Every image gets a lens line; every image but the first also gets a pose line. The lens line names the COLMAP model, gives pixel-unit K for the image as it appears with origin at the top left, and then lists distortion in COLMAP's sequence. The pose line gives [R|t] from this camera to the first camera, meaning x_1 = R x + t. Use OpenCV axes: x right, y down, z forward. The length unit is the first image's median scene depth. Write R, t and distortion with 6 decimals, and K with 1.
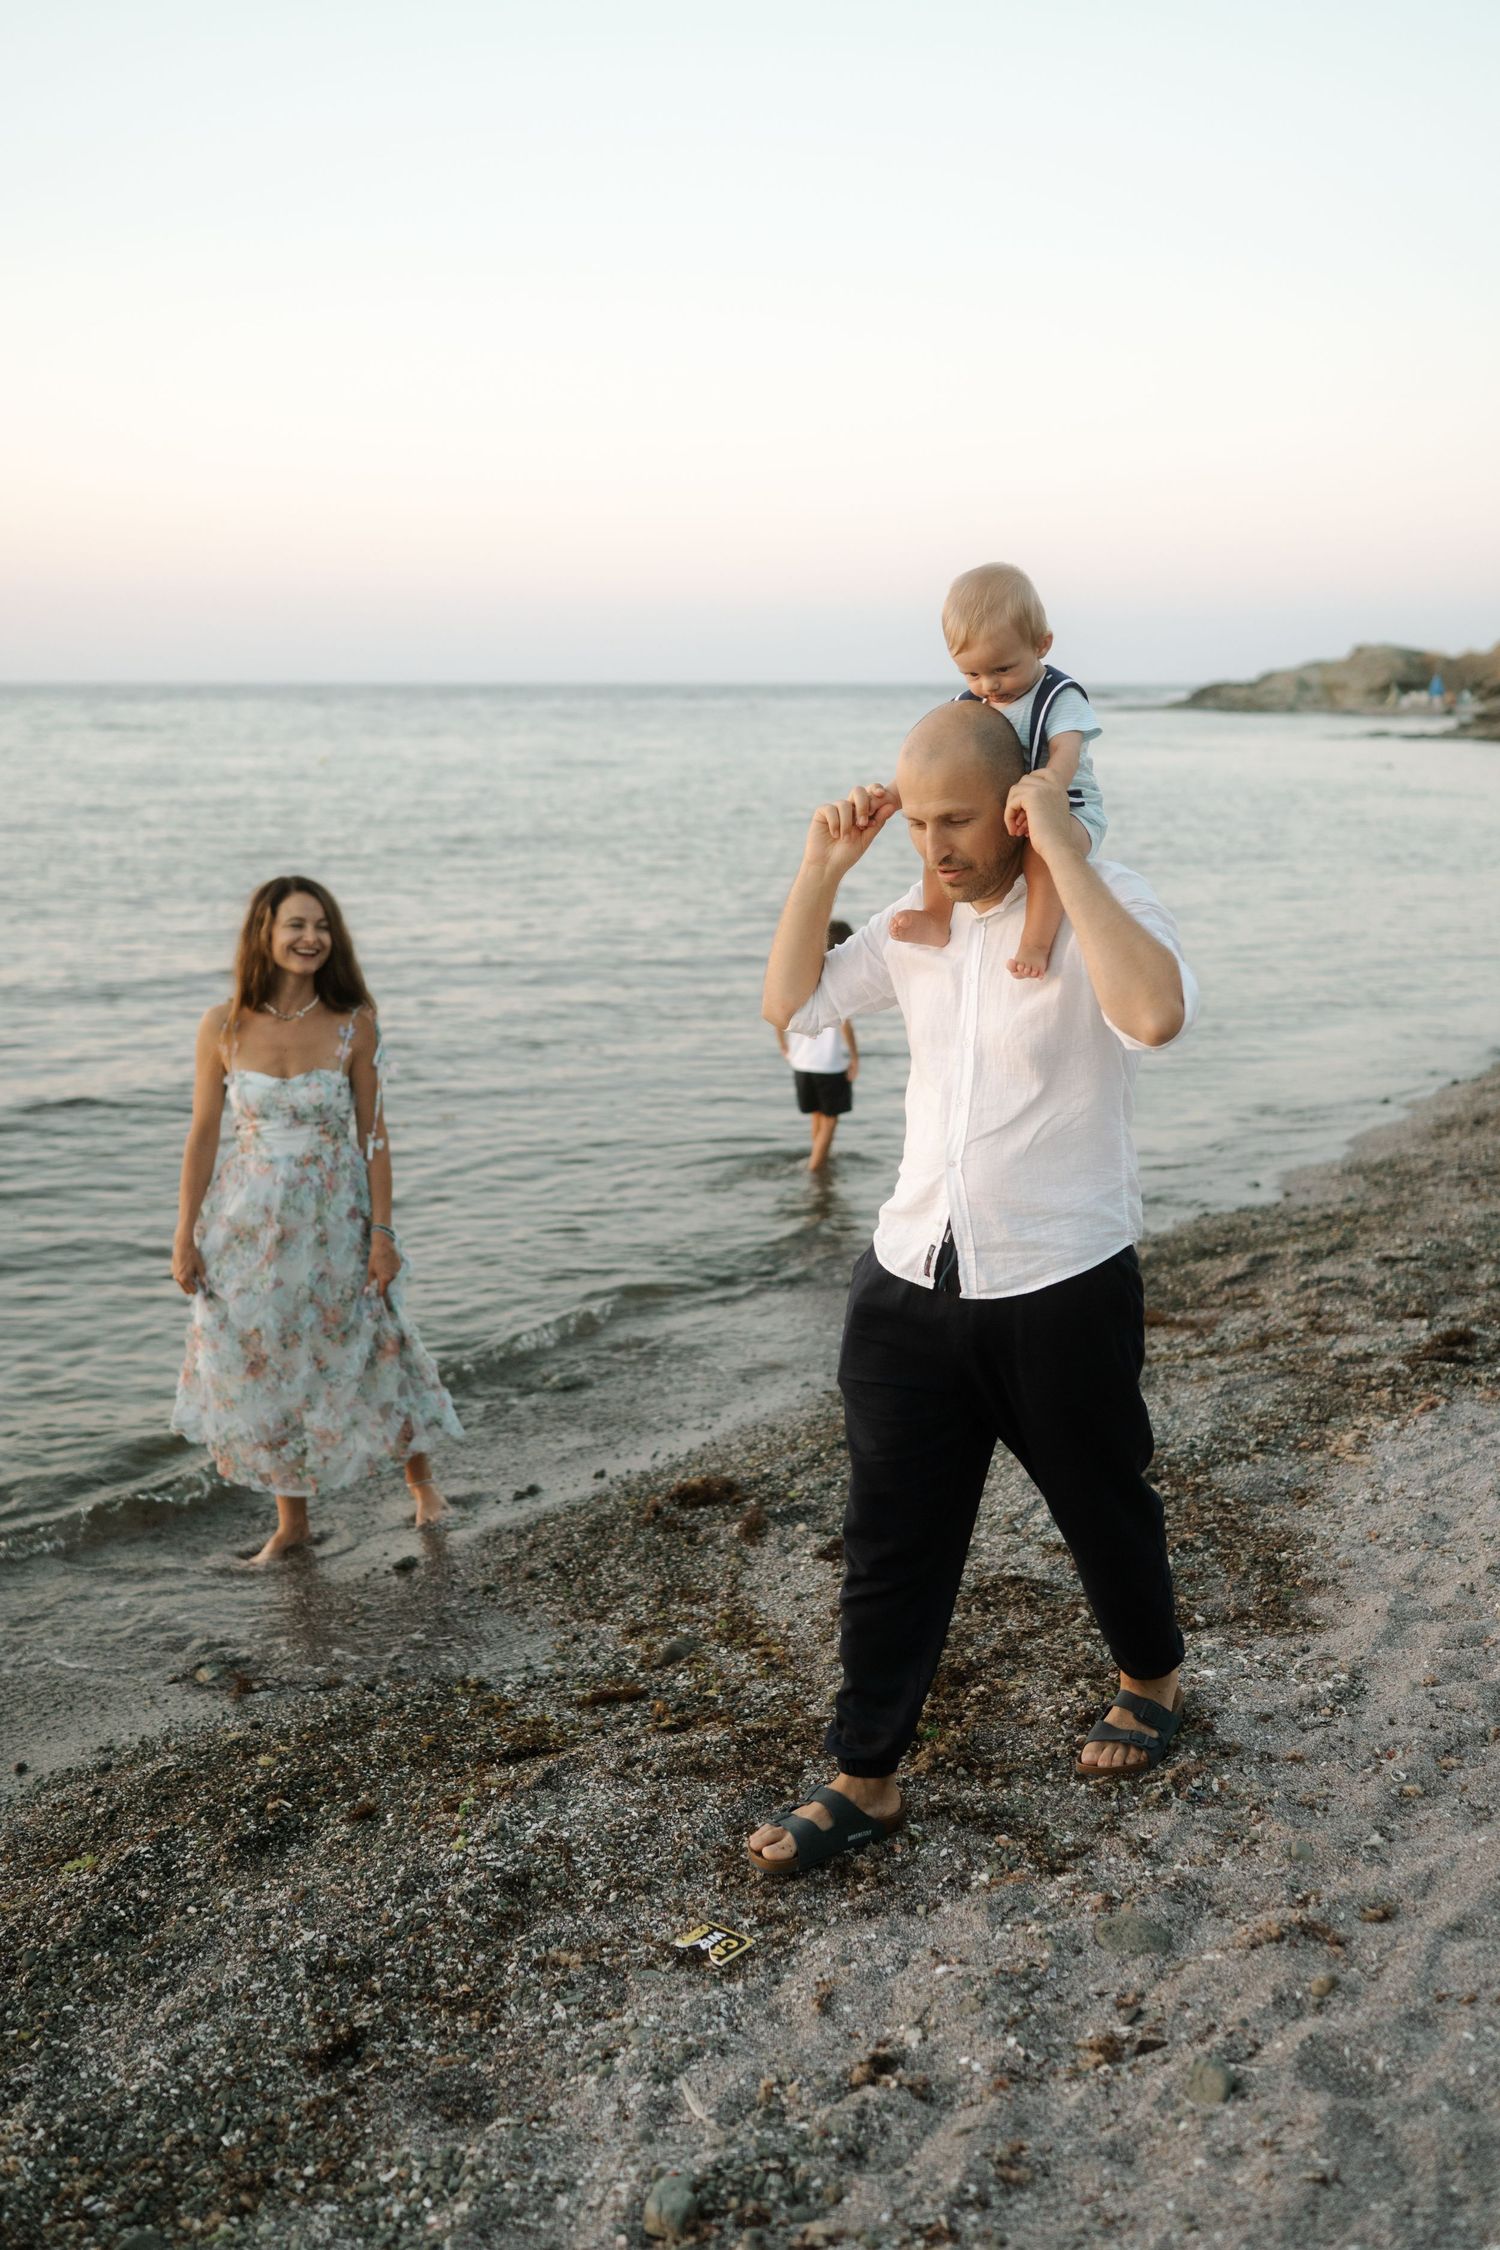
lens RADIAL K [[2228.5, 0, 750.0], [0, 2228.5, 1125.0], [0, 0, 1]] dist [-0.004451, 0.004928]
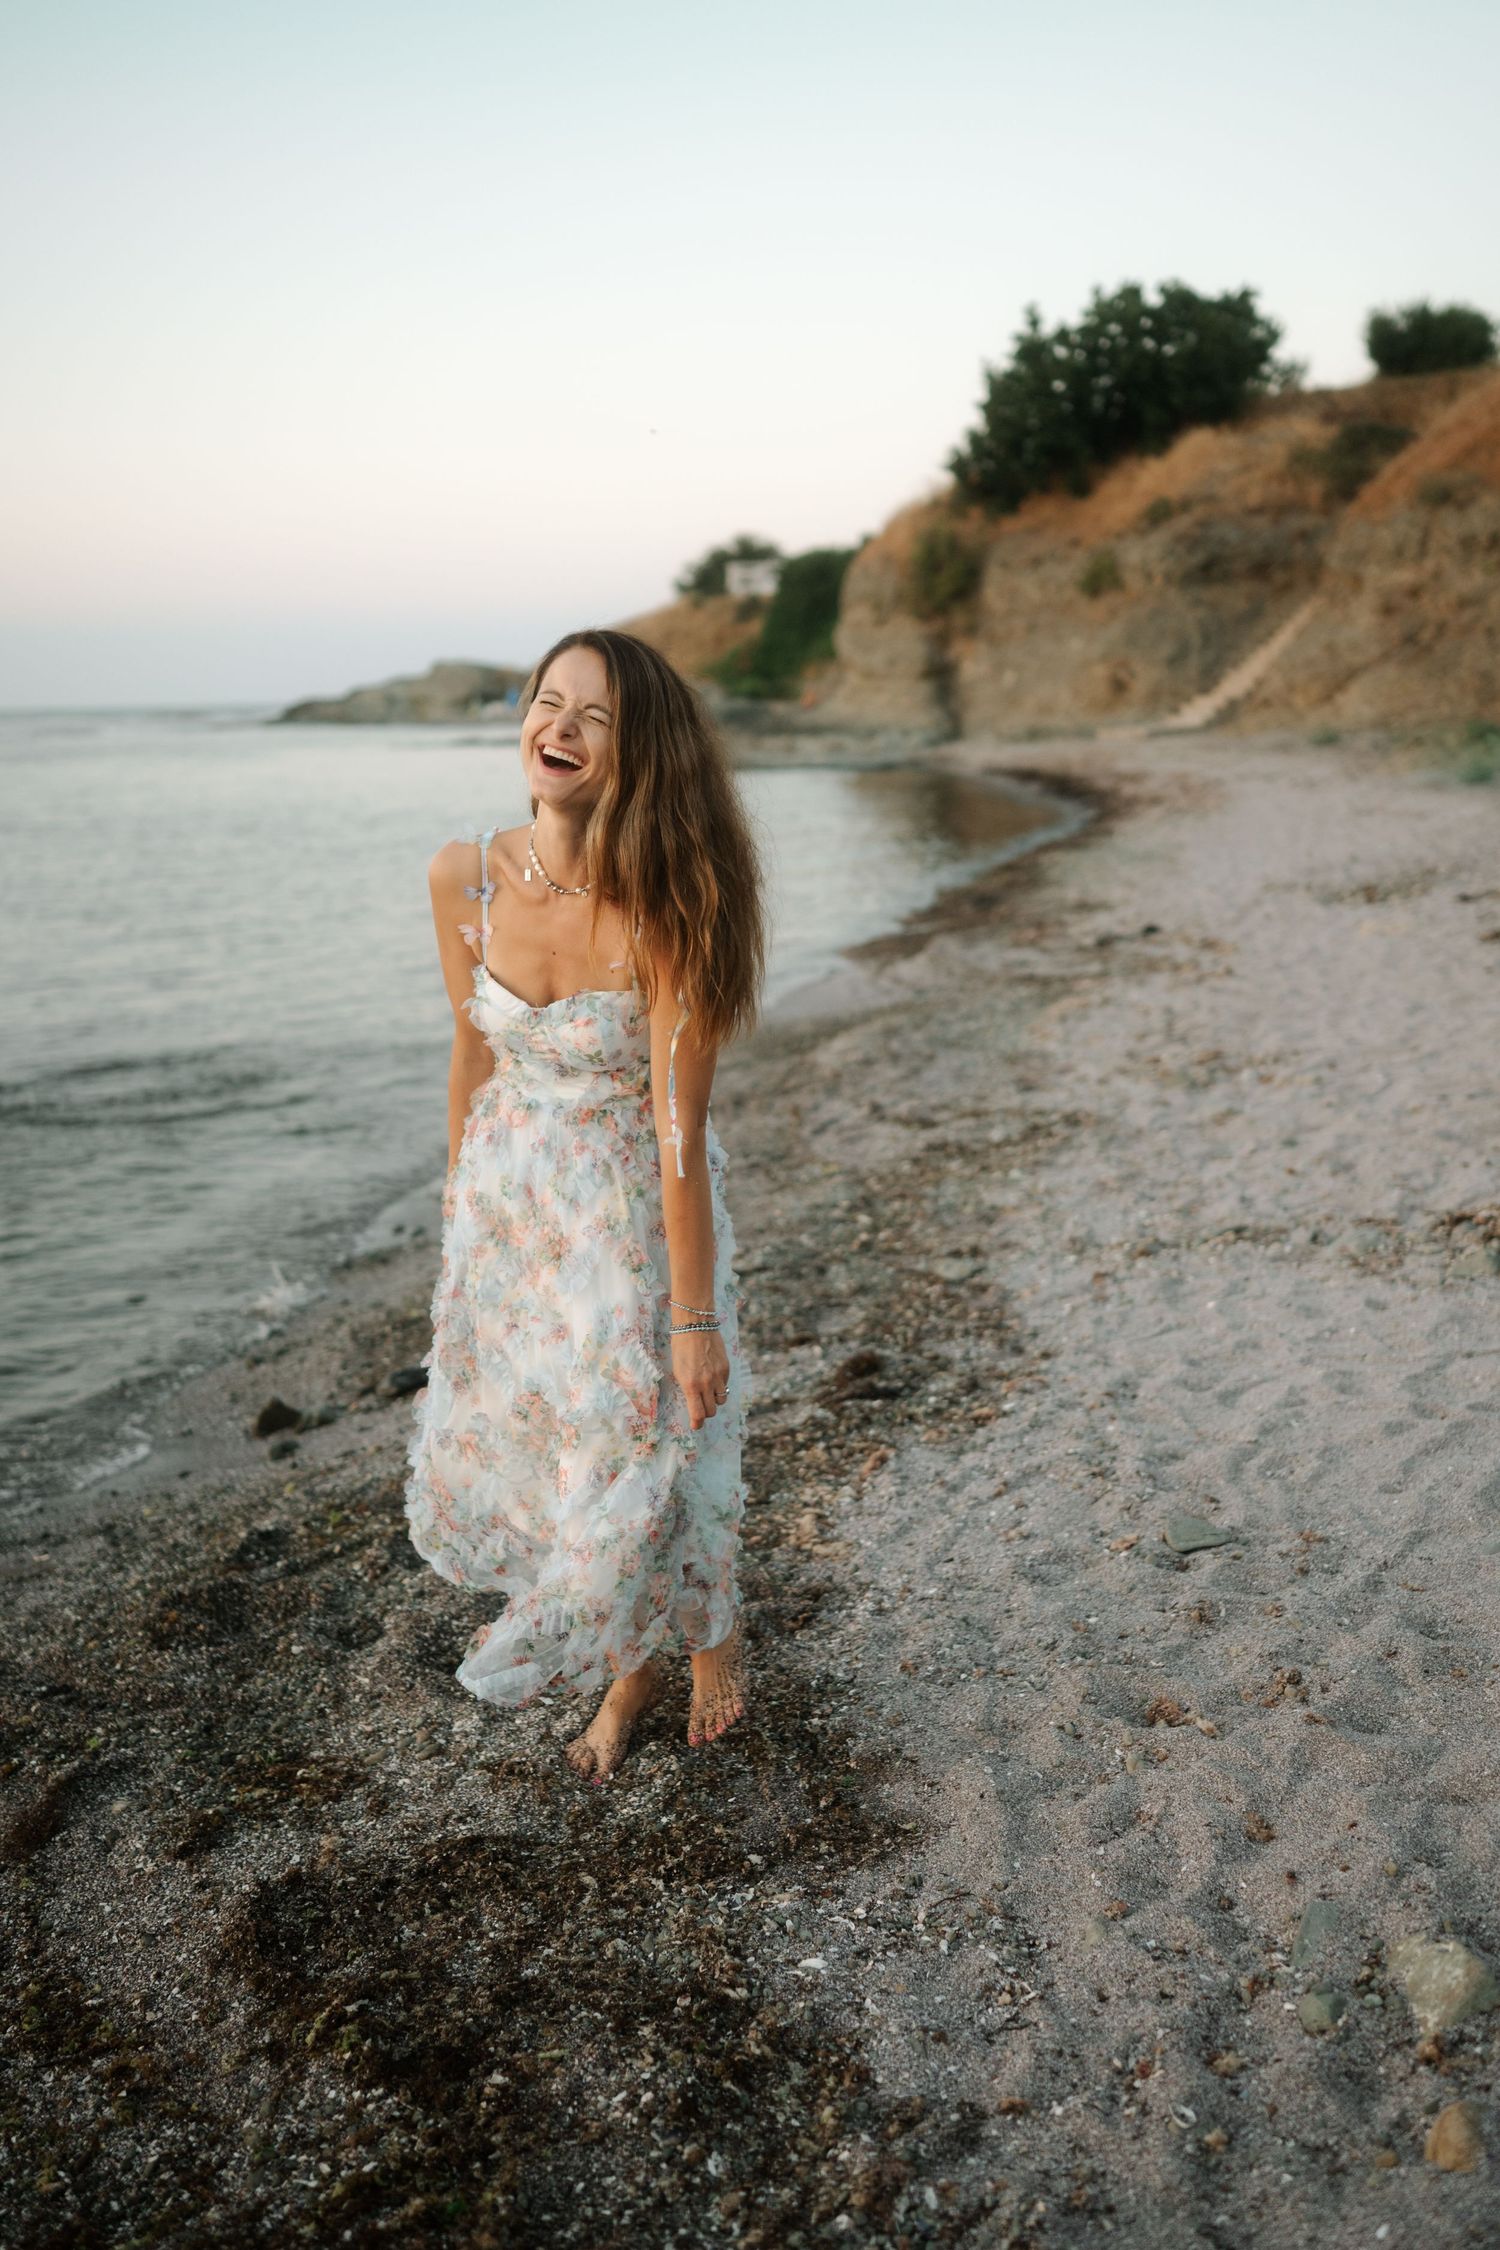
lens RADIAL K [[2133.3, 0, 750.0], [0, 2133.3, 1125.0], [0, 0, 1]] dist [0.000842, -0.010834]
pose [[0.918719, -0.096851, 0.382851, -0.025953], [0.096853, 0.995111, 0.019319, -0.016098], [-0.382850, 0.019332, 0.923608, 0.285083]]
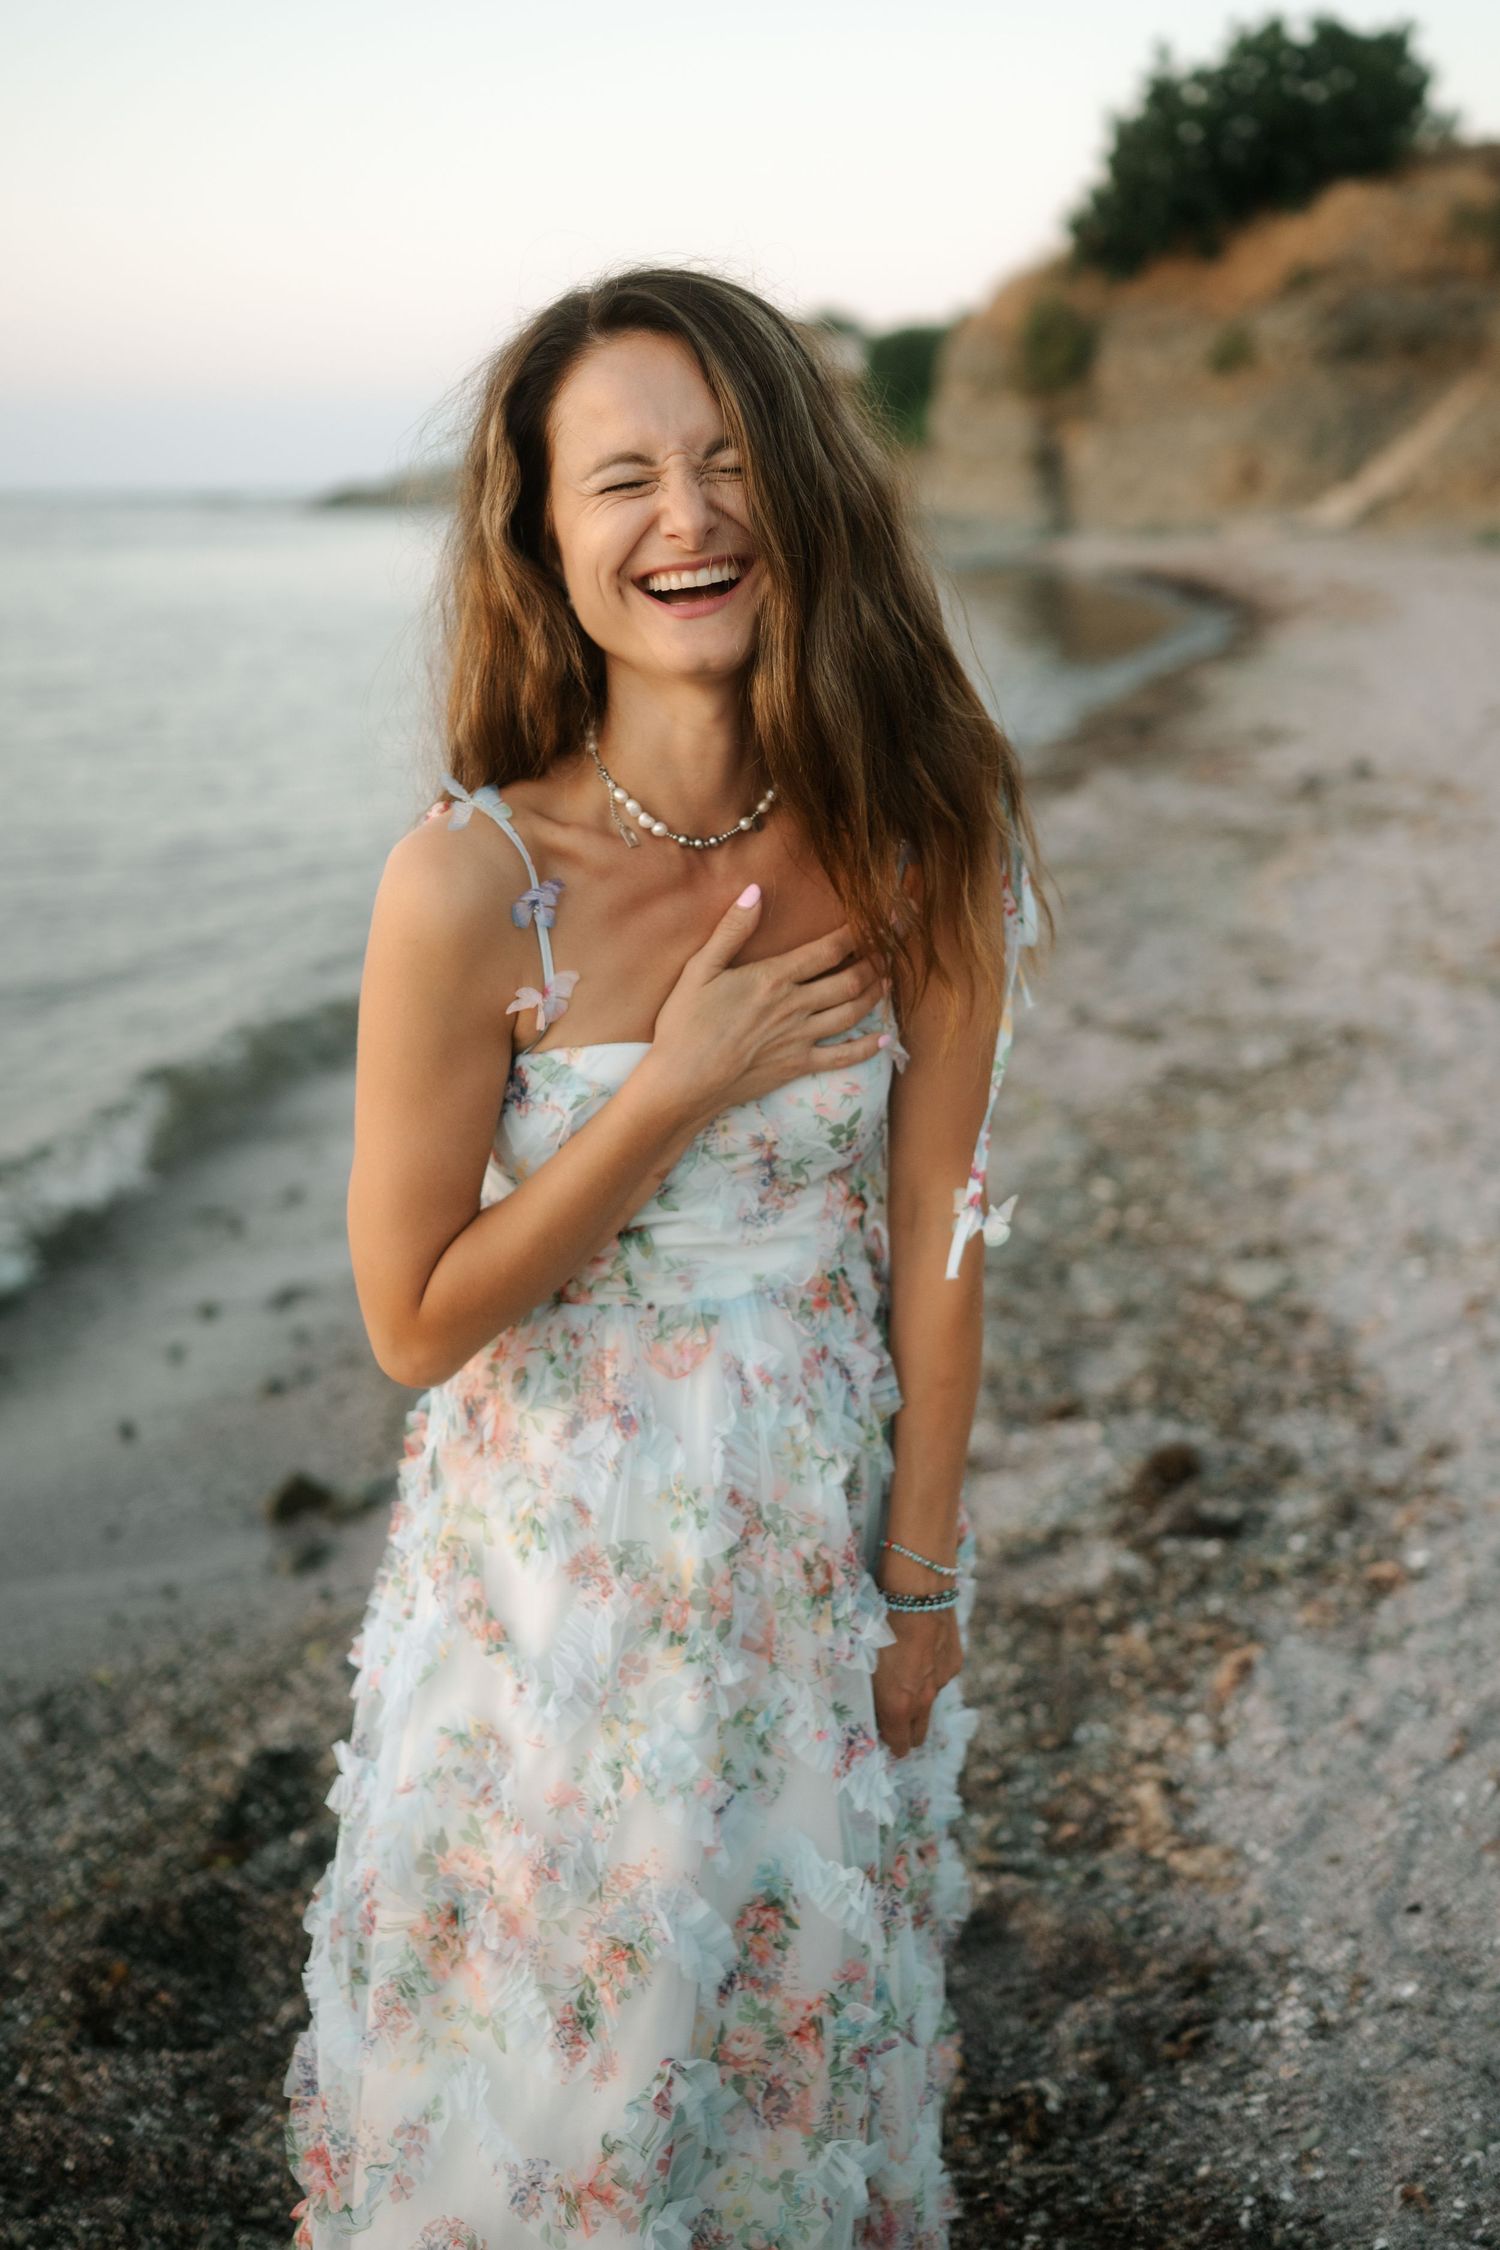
lens RADIAL K [[2269.4, 0, 784.3], [0, 2269.4, 1123.9], [0, 0, 1]] dist [0.002369, -0.001488]
pose [[0.925714, -0.110105, 0.361844, 0.028384], [0.081591, 0.992298, 0.093210, -0.056538], [-0.369320, -0.056763, 0.927567, 0.542847]]
